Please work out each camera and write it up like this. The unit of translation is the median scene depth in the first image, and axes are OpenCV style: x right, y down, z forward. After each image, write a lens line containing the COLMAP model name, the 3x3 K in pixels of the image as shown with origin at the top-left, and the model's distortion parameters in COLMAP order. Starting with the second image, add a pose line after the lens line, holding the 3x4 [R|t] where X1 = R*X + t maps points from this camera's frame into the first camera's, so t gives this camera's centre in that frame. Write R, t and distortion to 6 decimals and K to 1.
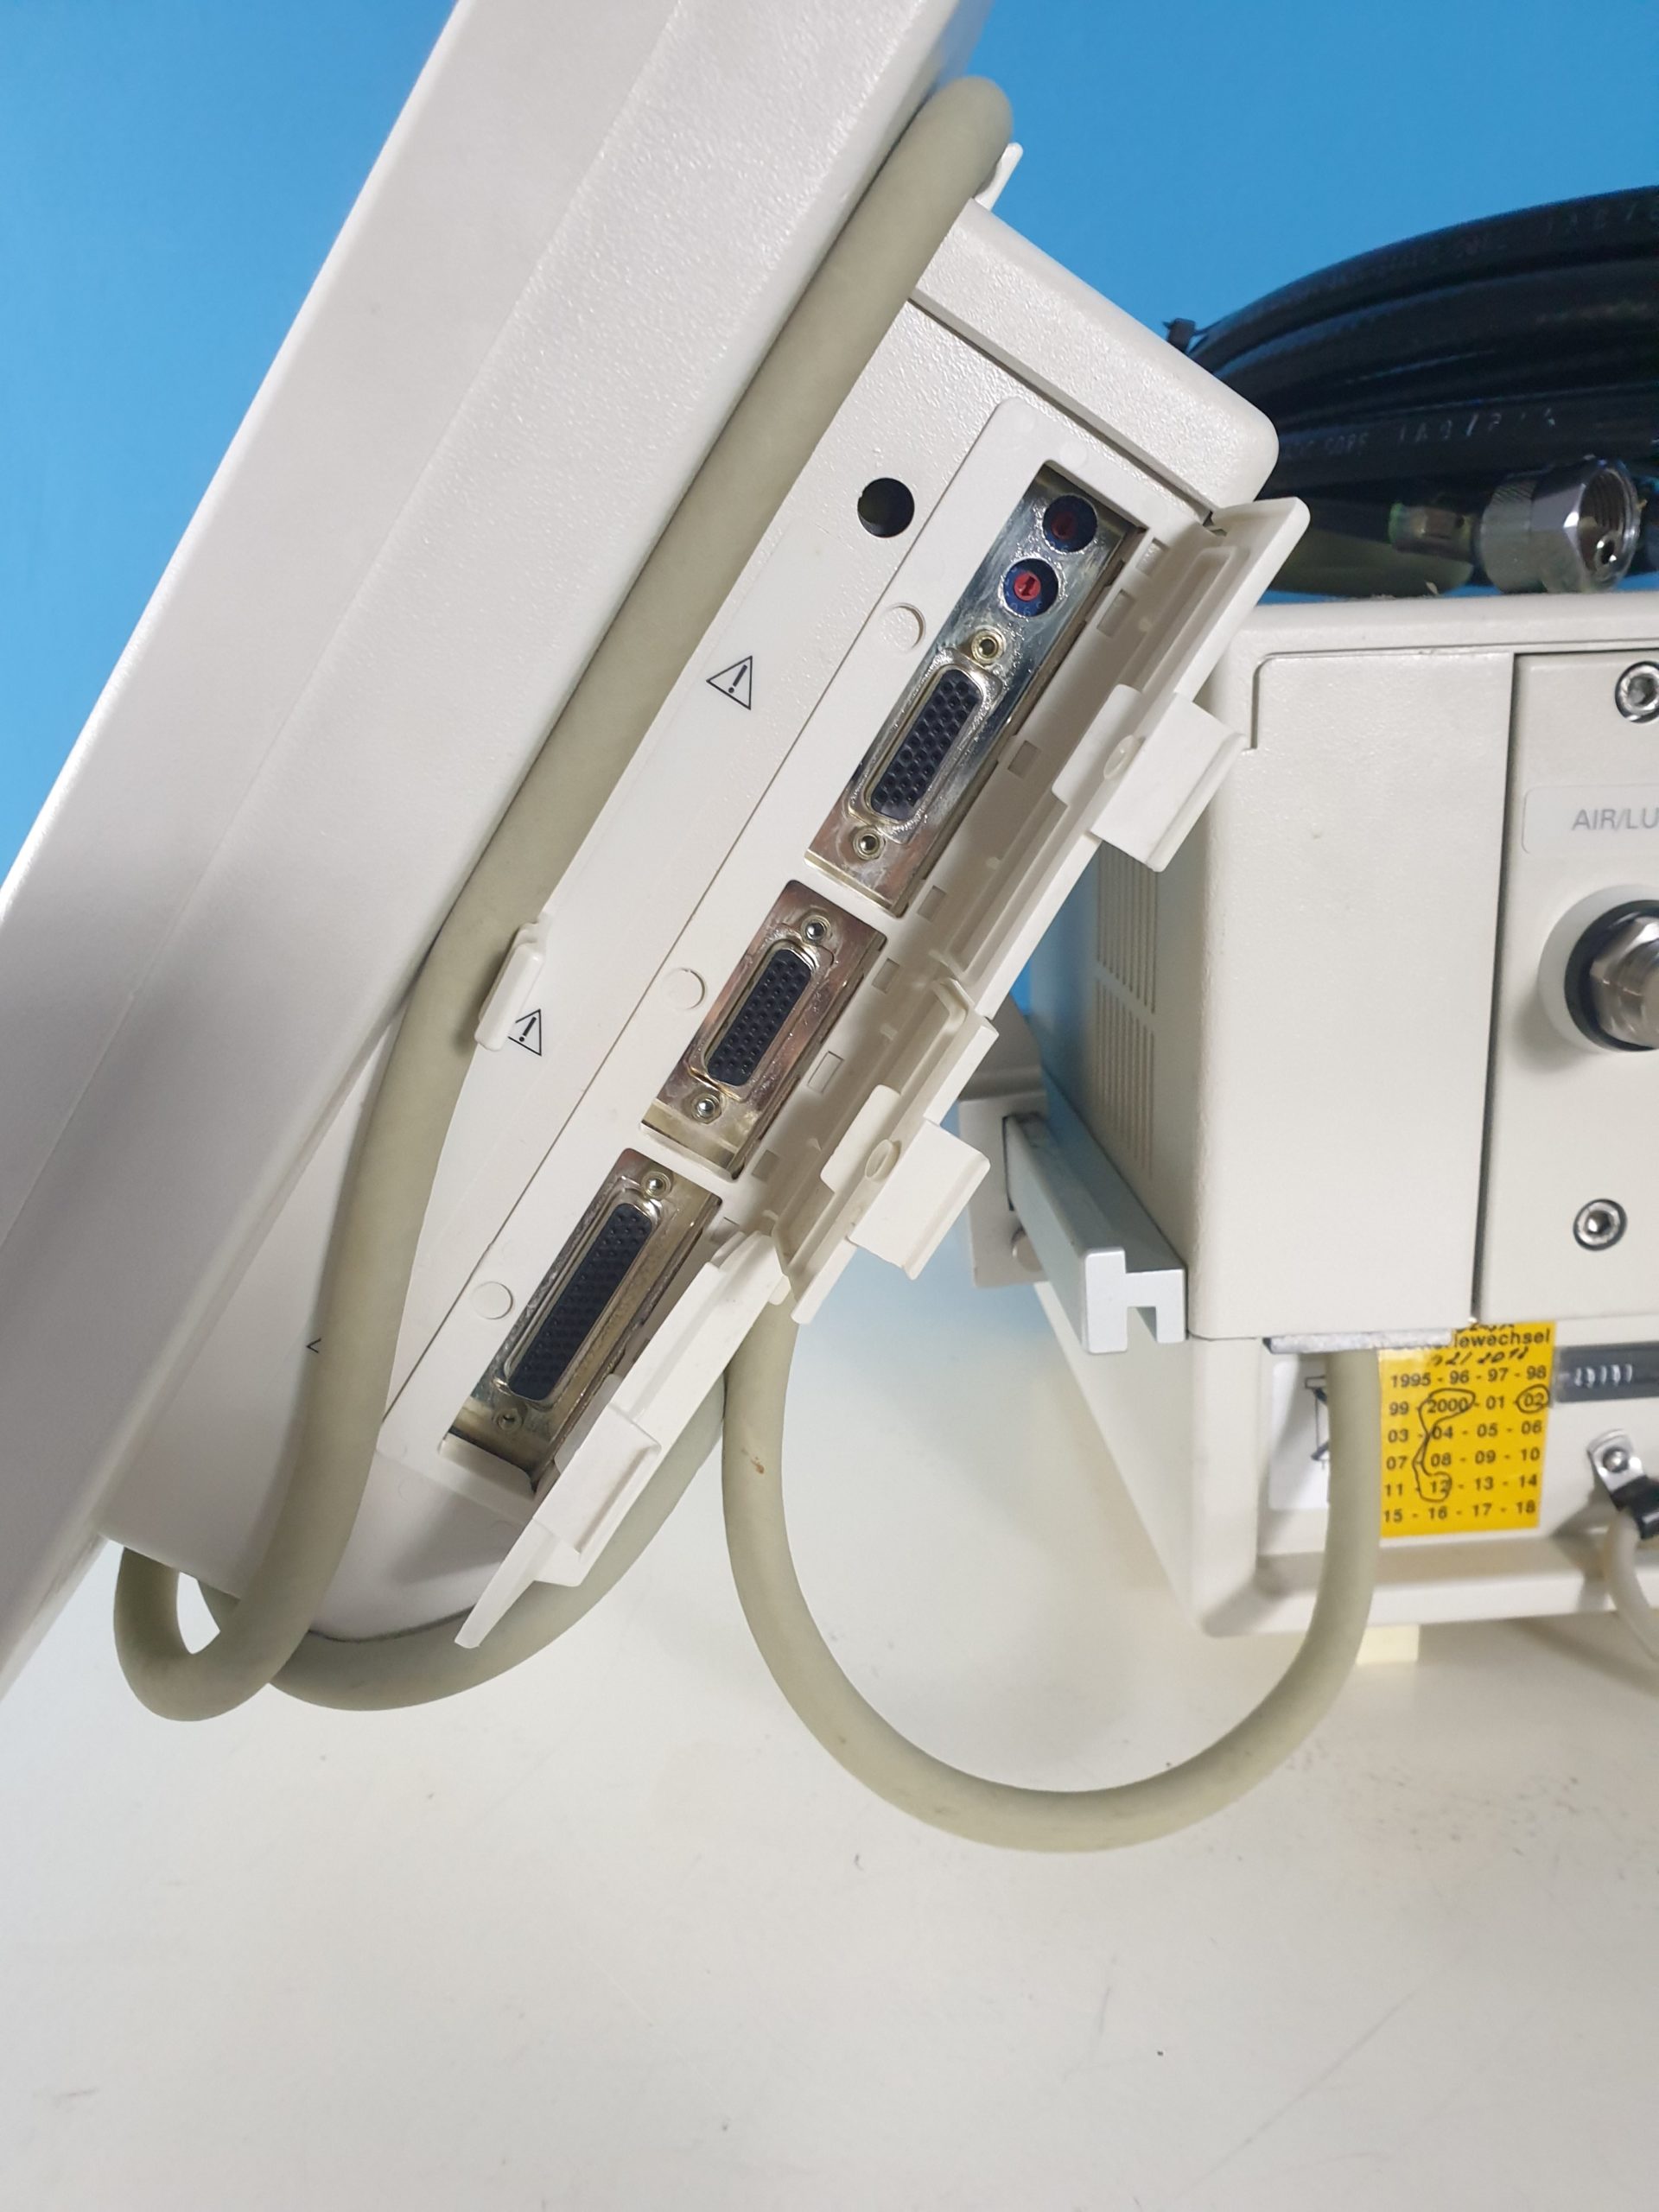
lens RADIAL K [[1696.3, 0, 829.5], [0, 1696.3, 1106.0], [0, 0, 1]] dist [-0.139894, 0.104001]
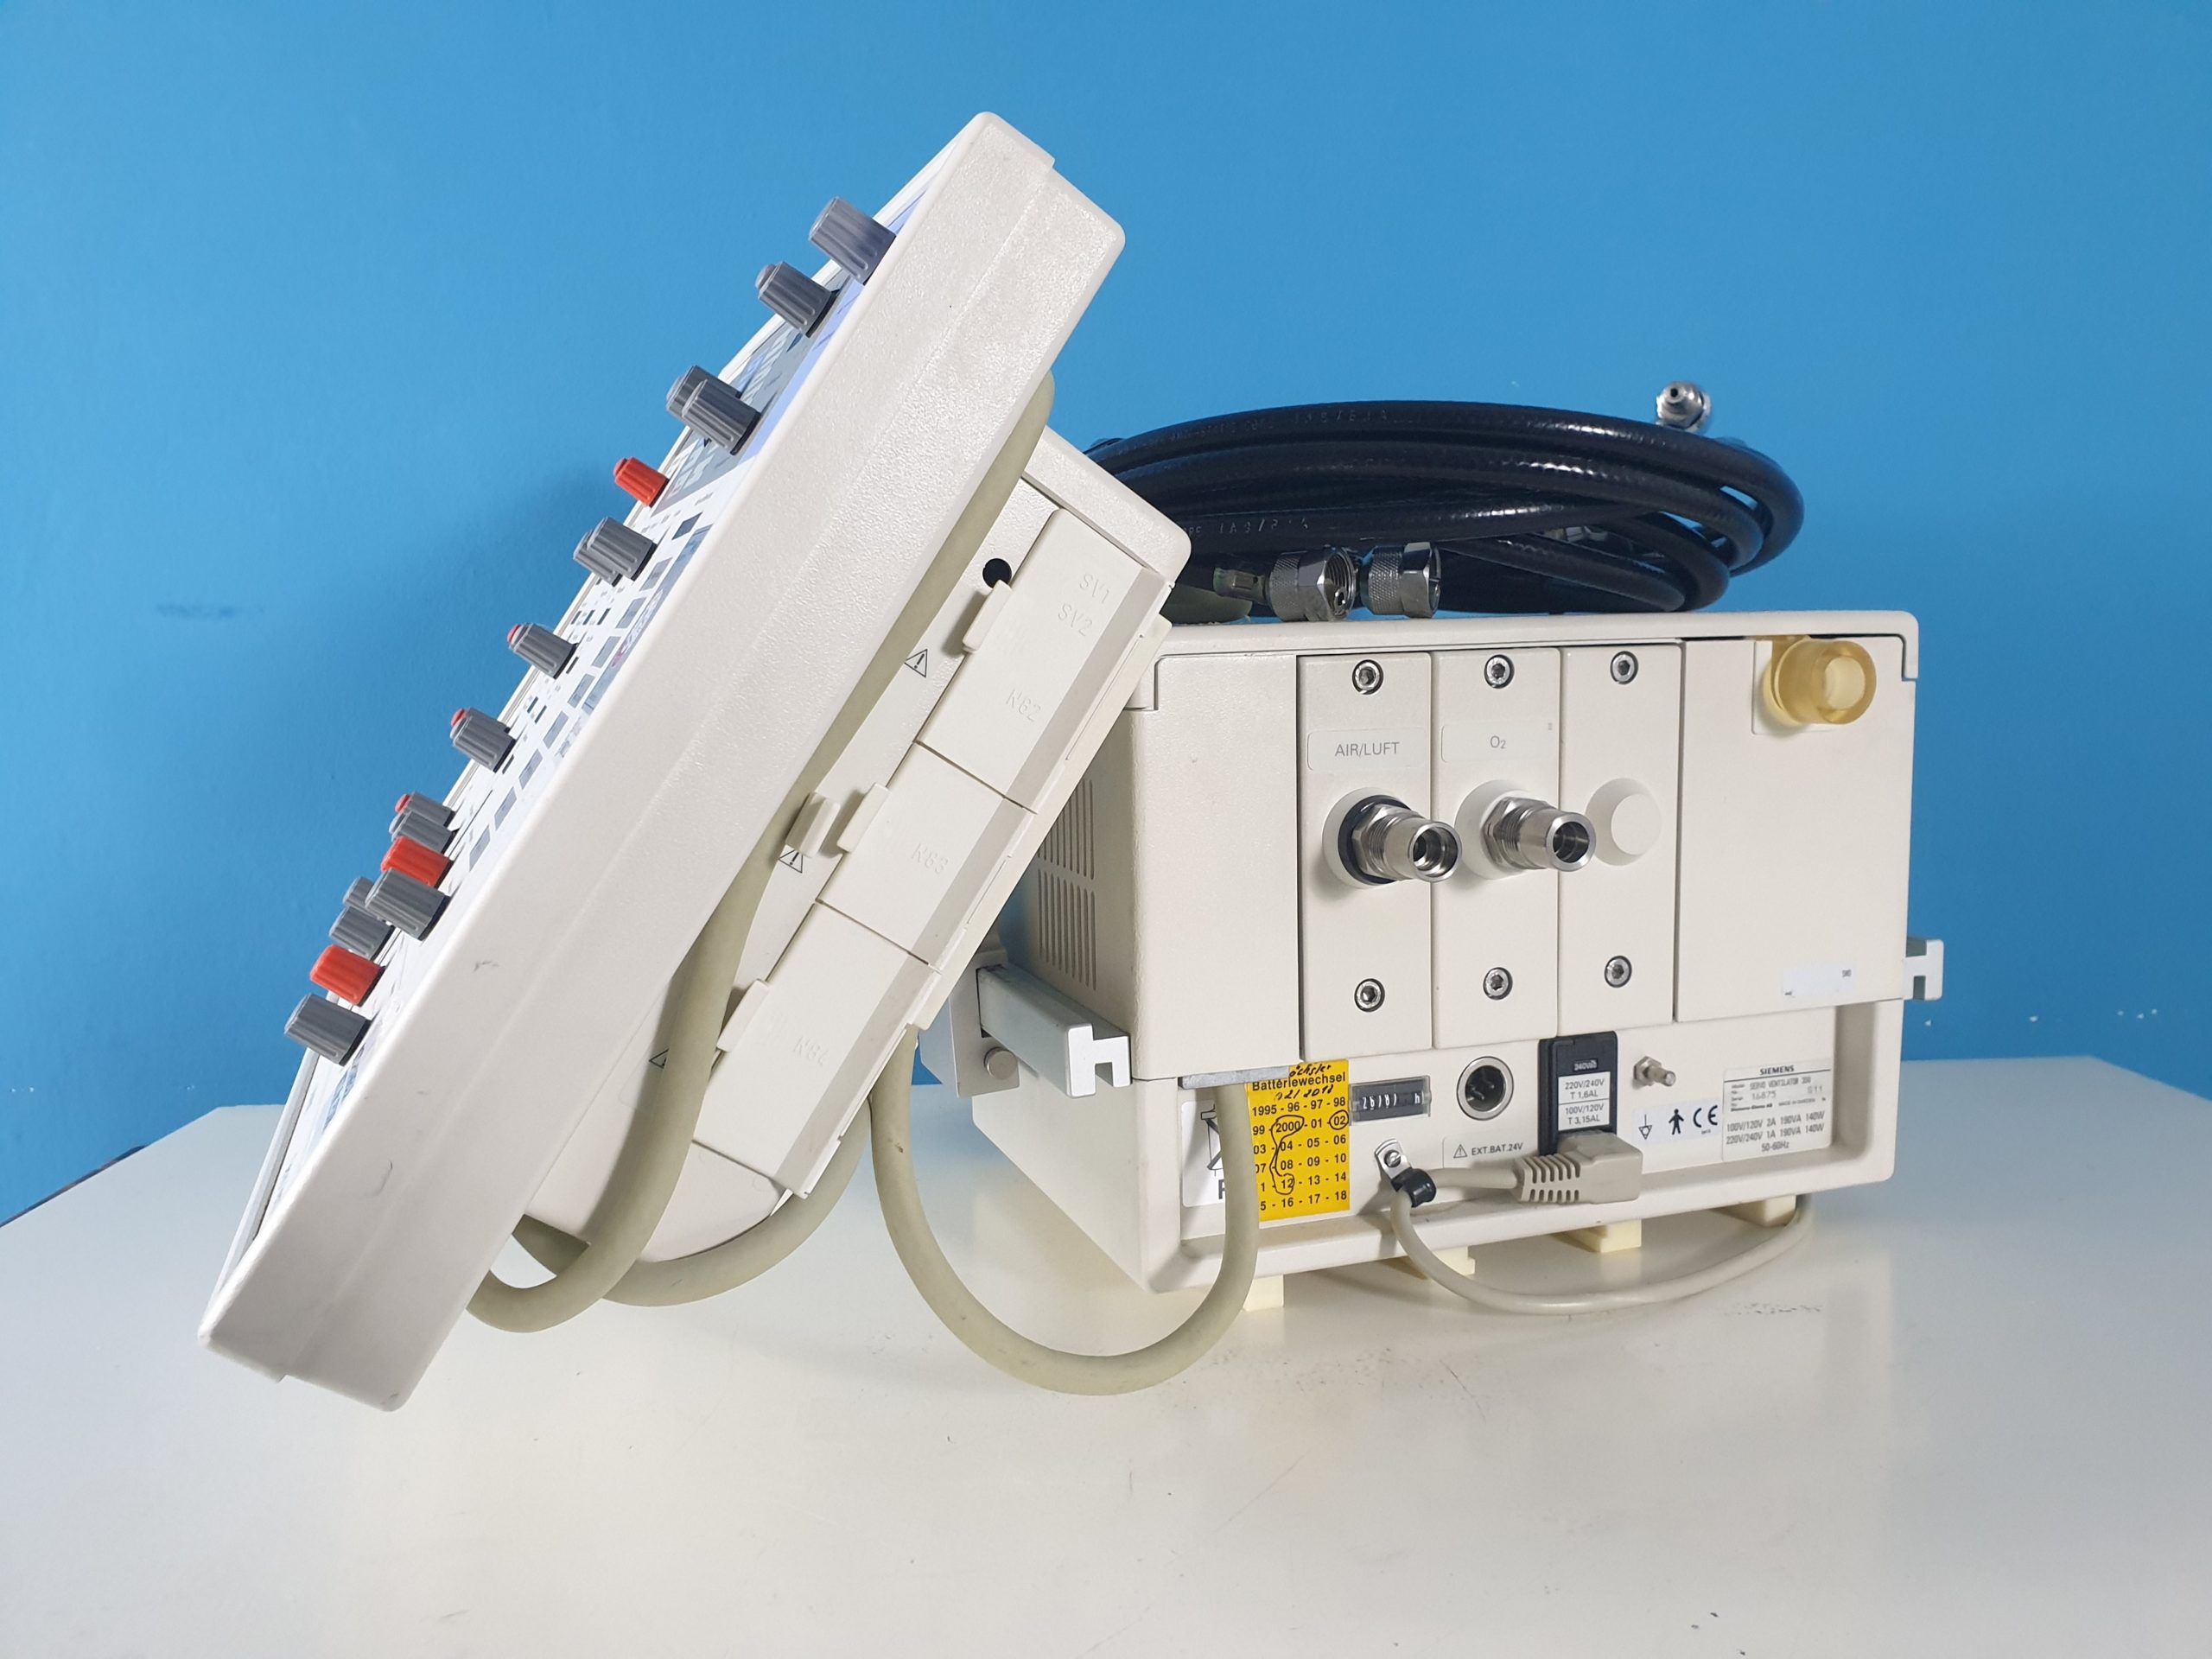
lens RADIAL K [[1696.3, 0, 1096.3], [0, 1696.3, 808.3], [0, 0, 1]] dist [-0.139894, 0.104001]
pose [[0.951348, -0.013730, 0.307813, -0.282876], [0.069598, 0.982763, -0.171267, 0.146380], [-0.300156, 0.184358, 0.935905, -0.482722]]
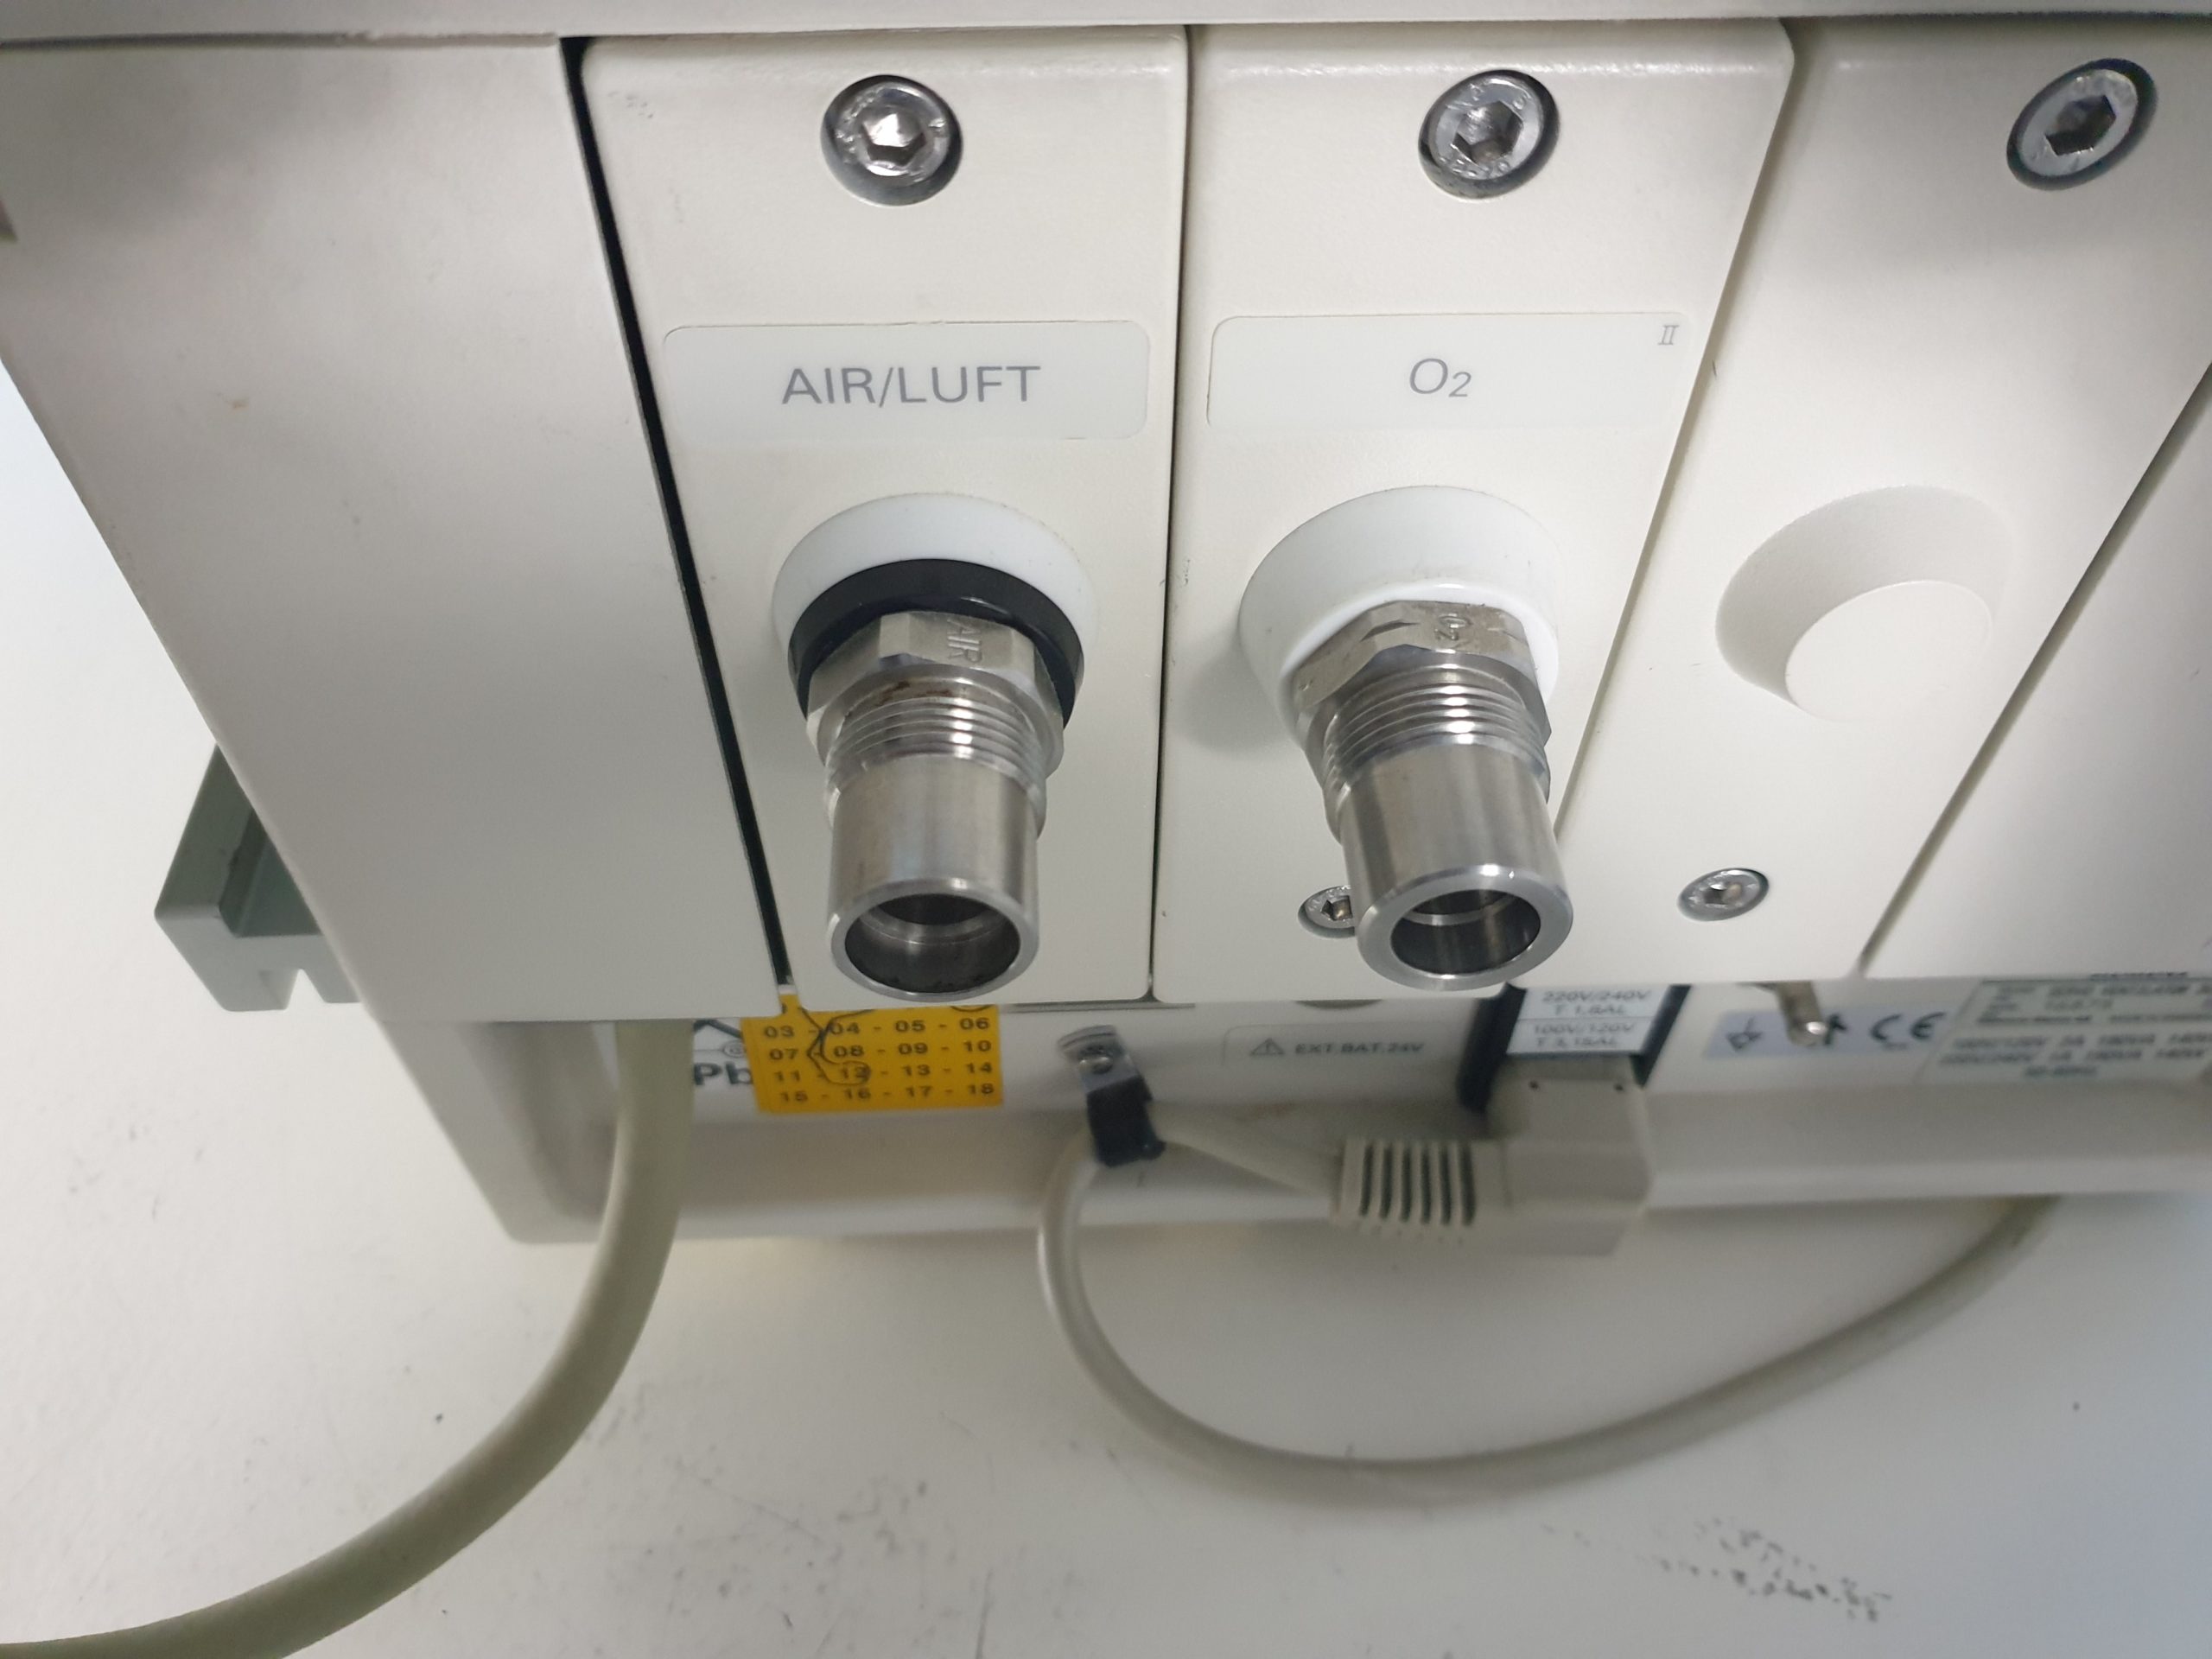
lens RADIAL K [[1696.3, 0, 1096.3], [0, 1696.3, 808.3], [0, 0, 1]] dist [-0.139894, 0.104001]
pose [[0.998926, 0.014898, 0.043870, 0.453678], [-0.037482, 0.816434, 0.576221, -0.307228], [-0.027233, -0.577247, 0.816116, 0.470544]]
